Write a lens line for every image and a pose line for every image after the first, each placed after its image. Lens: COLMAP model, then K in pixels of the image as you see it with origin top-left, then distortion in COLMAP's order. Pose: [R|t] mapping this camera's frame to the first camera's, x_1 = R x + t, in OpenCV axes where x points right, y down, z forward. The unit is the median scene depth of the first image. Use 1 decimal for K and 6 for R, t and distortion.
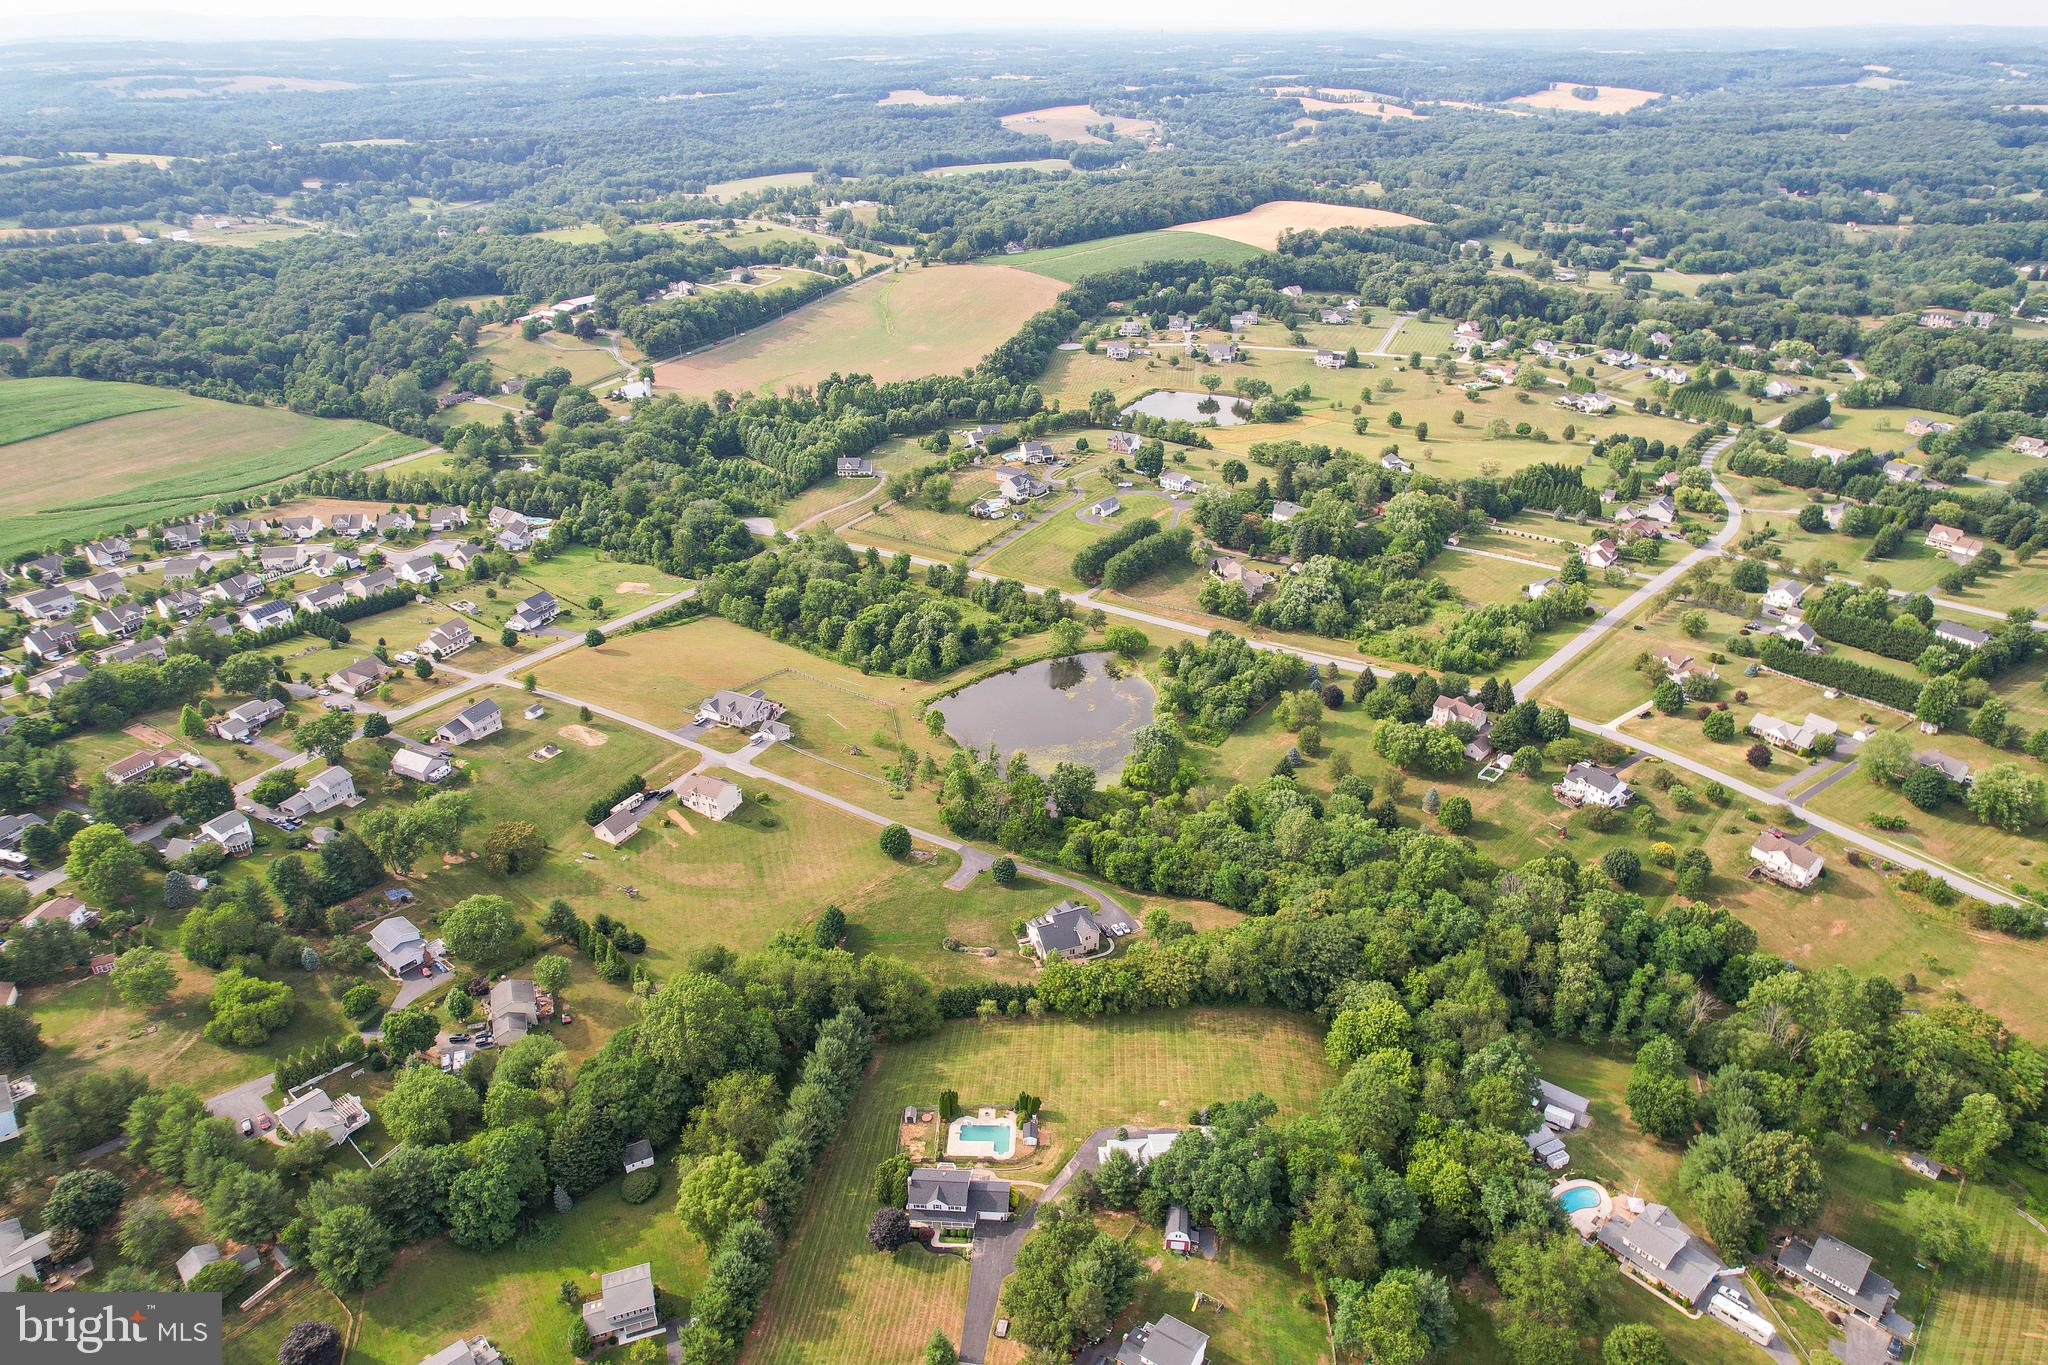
lens RADIAL K [[1311.9, 0, 1029.7], [0, 1311.9, 677.7], [0, 0, 1]] dist [-0.074323, 0.070262]
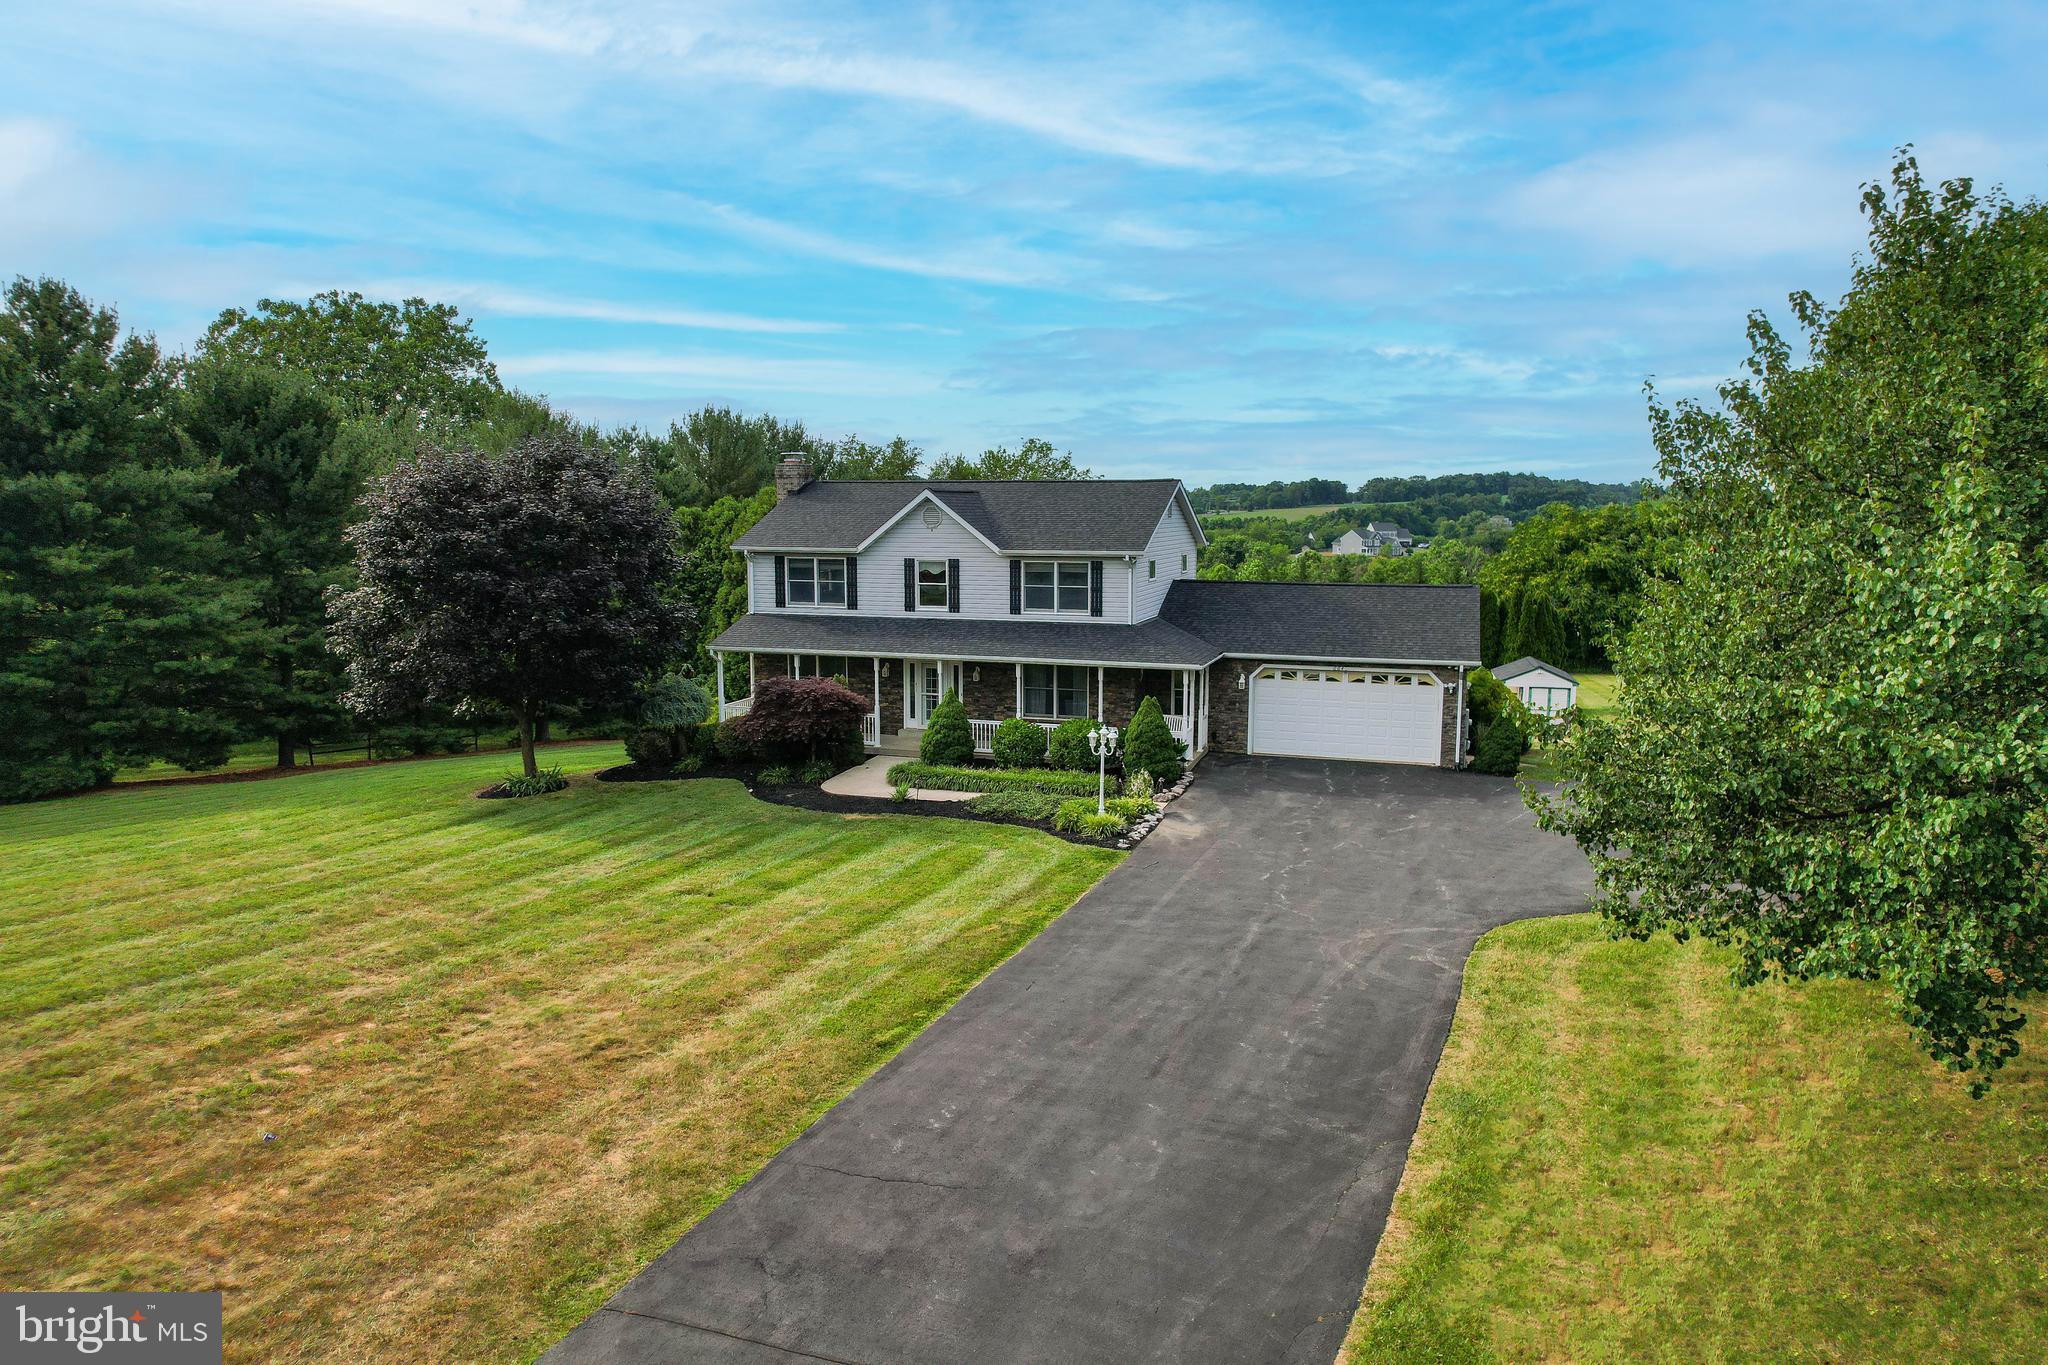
lens RADIAL K [[1305.2, 0, 1032.7], [0, 1305.2, 686.7], [0, 0, 1]] dist [-0.074325, 0.066114]
pose [[0.969514, 0.035365, -0.242471, -0.019456], [-0.113486, 0.941813, -0.316402, 0.320214], [0.217173, 0.334273, 0.917114, 0.614905]]
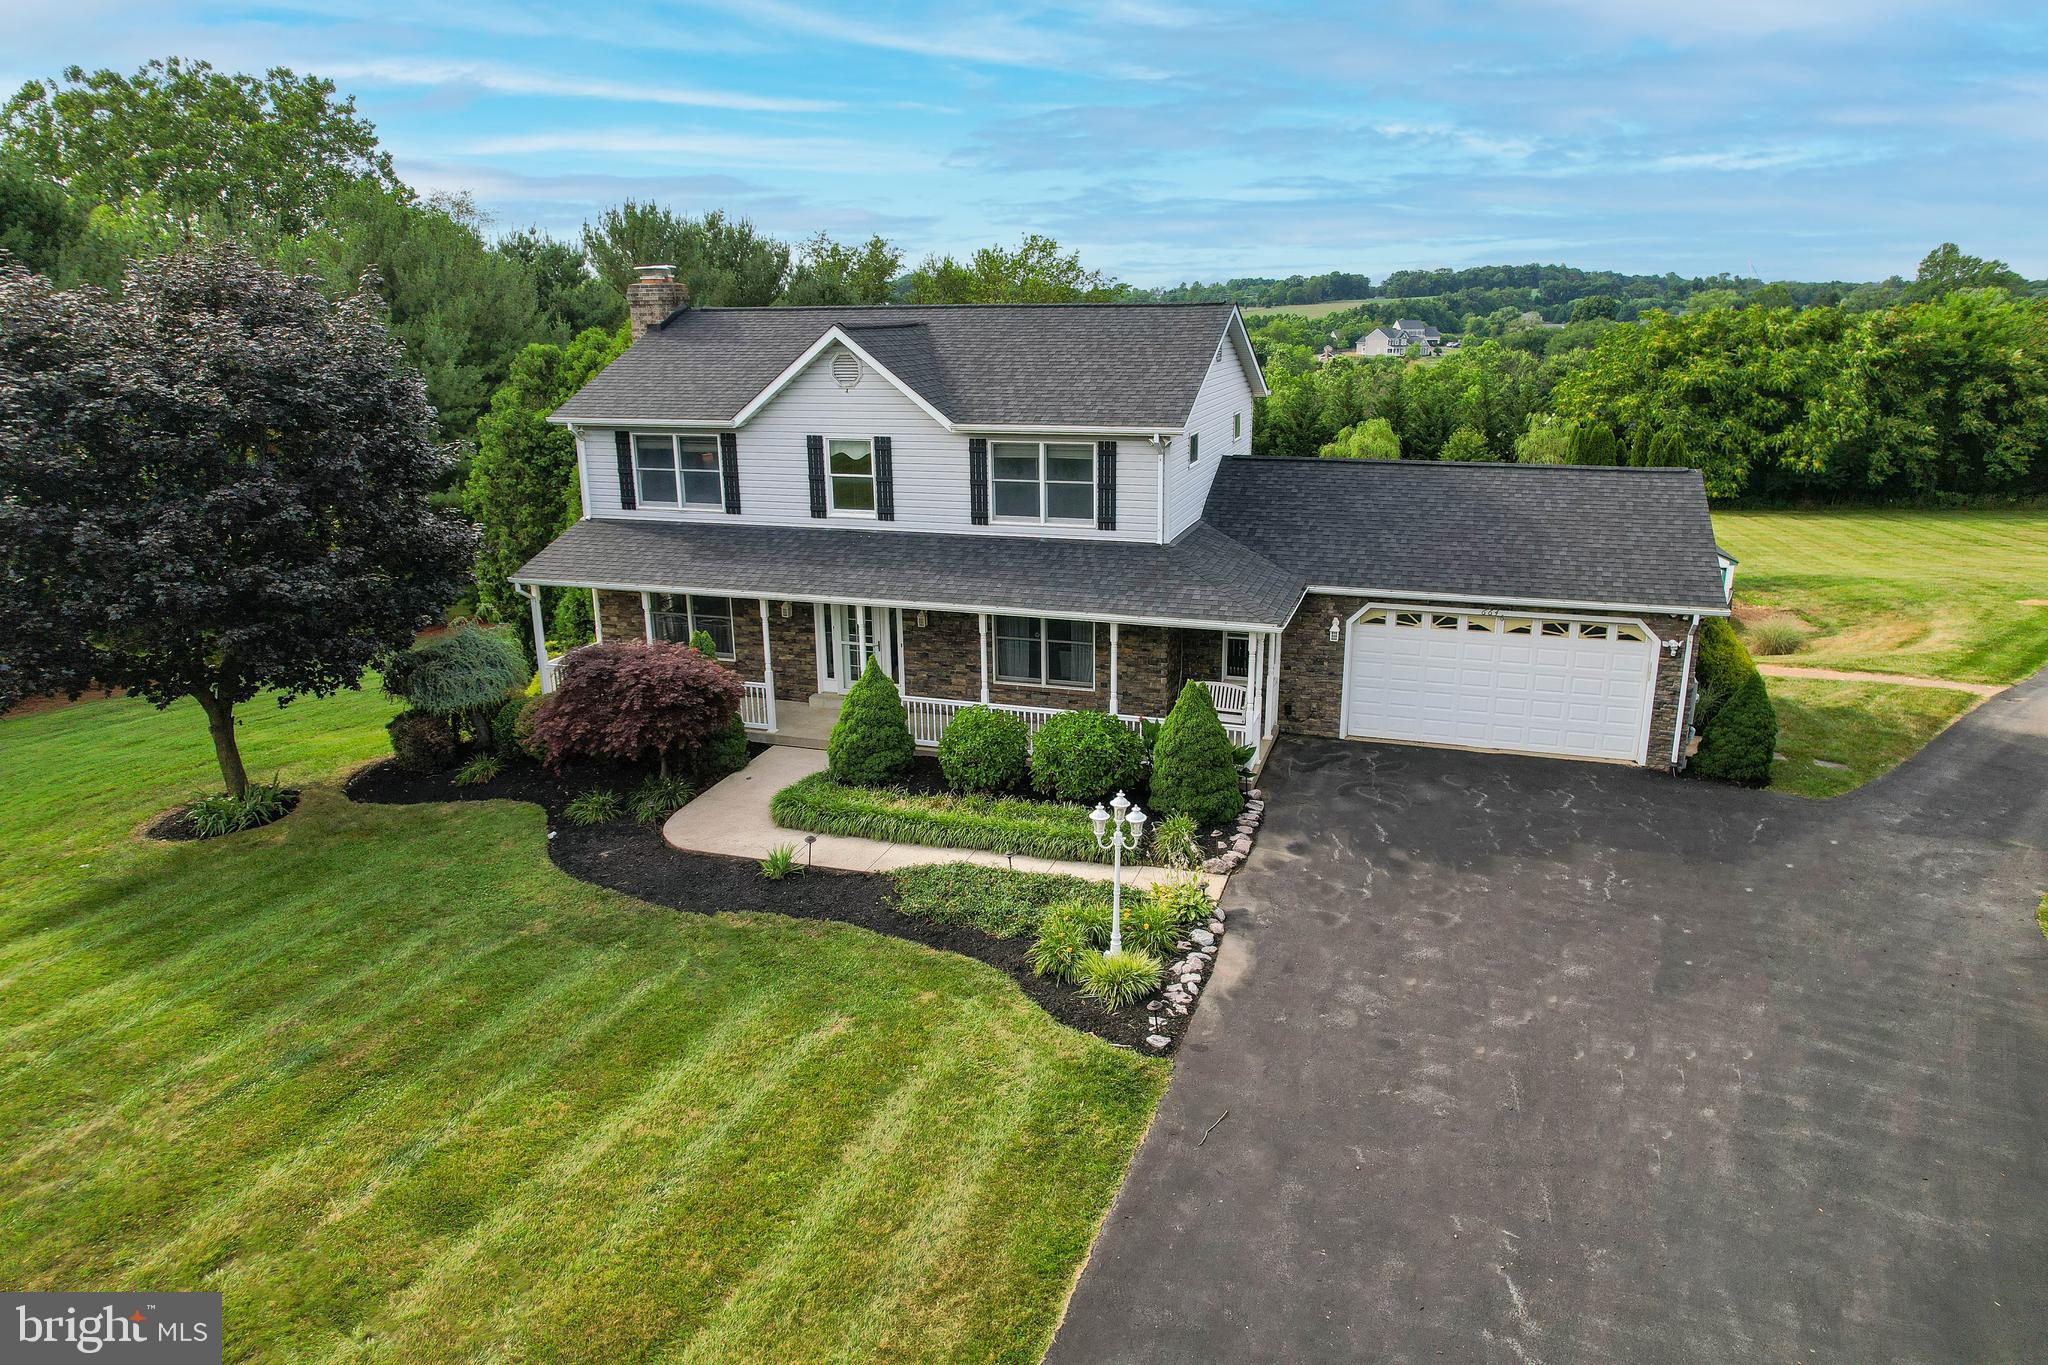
lens RADIAL K [[1304.0, 0, 1034.4], [0, 1304.0, 687.0], [0, 0, 1]] dist [-0.068972, 0.059012]
pose [[0.967926, 0.061452, -0.243605, -0.026040], [-0.105399, 0.979495, -0.171701, 0.303322], [0.228058, 0.191869, 0.954555, 0.643411]]
